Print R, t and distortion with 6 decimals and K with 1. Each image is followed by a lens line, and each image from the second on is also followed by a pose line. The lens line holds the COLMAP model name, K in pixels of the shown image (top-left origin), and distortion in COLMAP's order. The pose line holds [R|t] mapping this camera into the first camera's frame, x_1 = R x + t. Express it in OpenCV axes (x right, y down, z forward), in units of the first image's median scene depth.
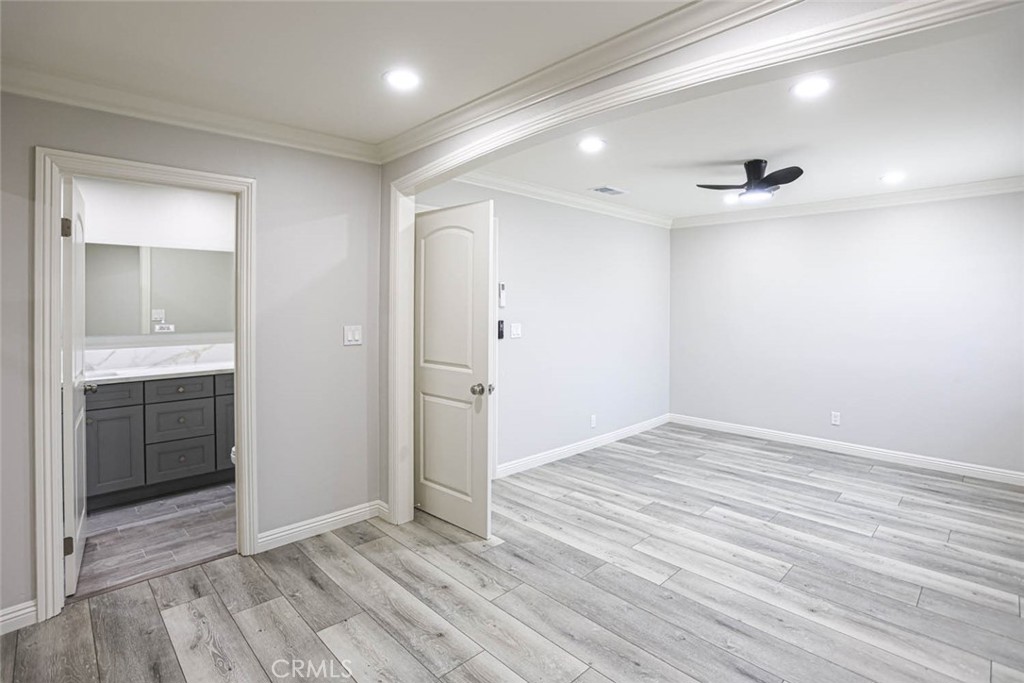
lens RADIAL K [[503.1, 0, 515.0], [0, 503.1, 308.5], [0, 0, 1]] dist [-0.068488, 0.024753]
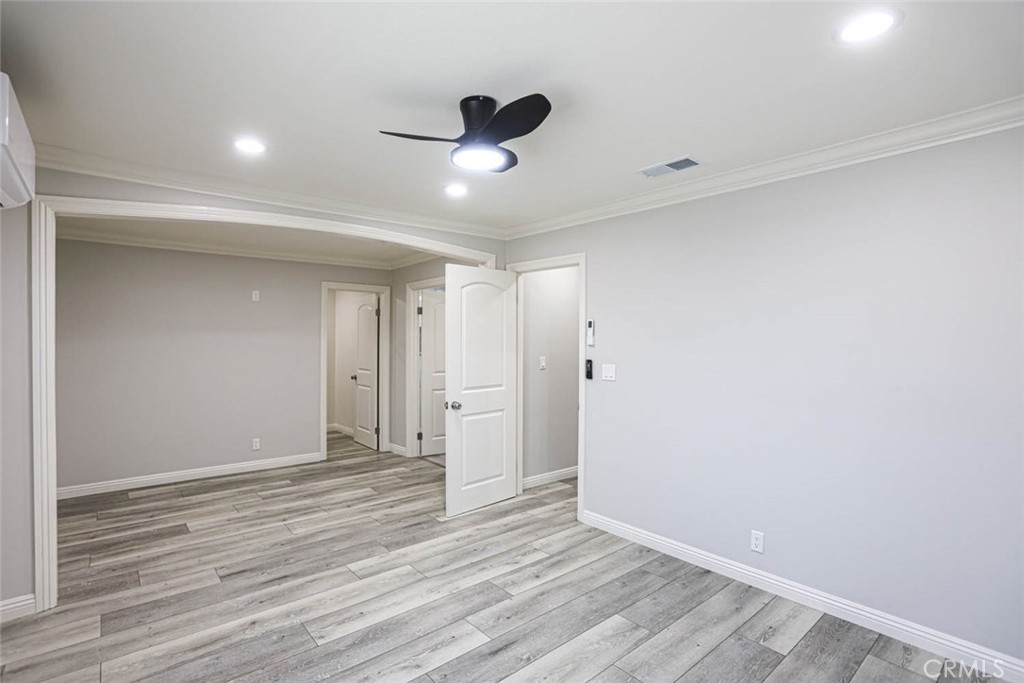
lens RADIAL K [[489.1, 0, 503.8], [0, 489.1, 338.4], [0, 0, 1]] dist [-0.070869, 0.030449]
pose [[-0.079480, -0.006368, -0.996816, 1.324249], [-0.007491, 0.999955, -0.005791, -0.015726], [0.996808, 0.007007, -0.079524, 1.327198]]
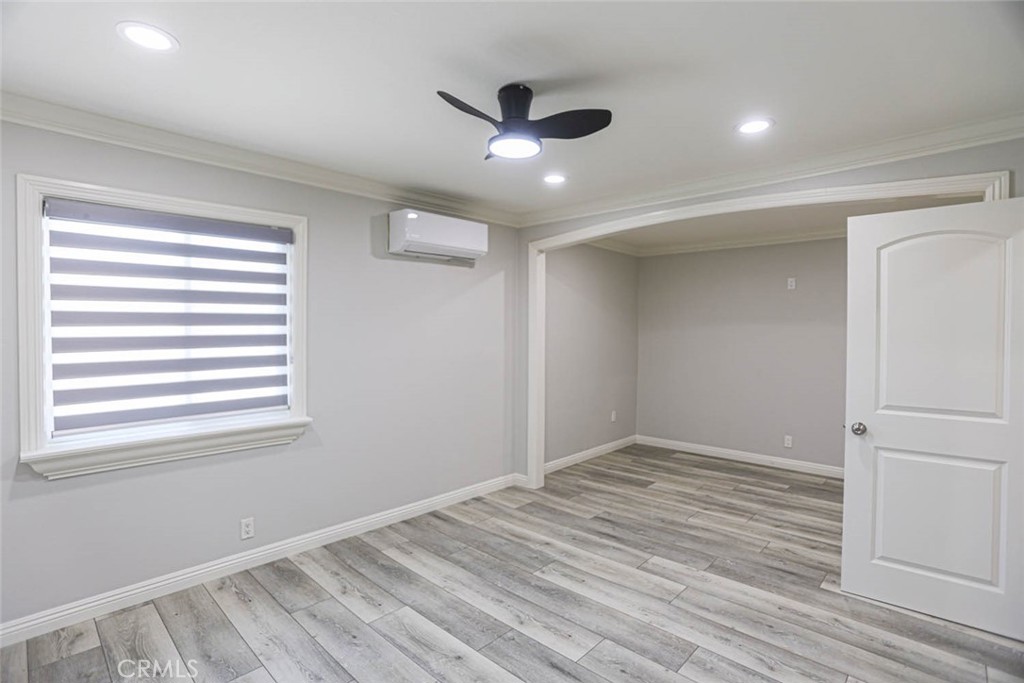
lens RADIAL K [[501.9, 0, 498.1], [0, 501.9, 336.9], [0, 0, 1]] dist [-0.072092, 0.032489]
pose [[-0.999778, -0.008871, -0.019128, 0.641866], [-0.009262, 0.999749, 0.020420, -0.018143], [0.018942, 0.020592, -0.999609, 1.986535]]
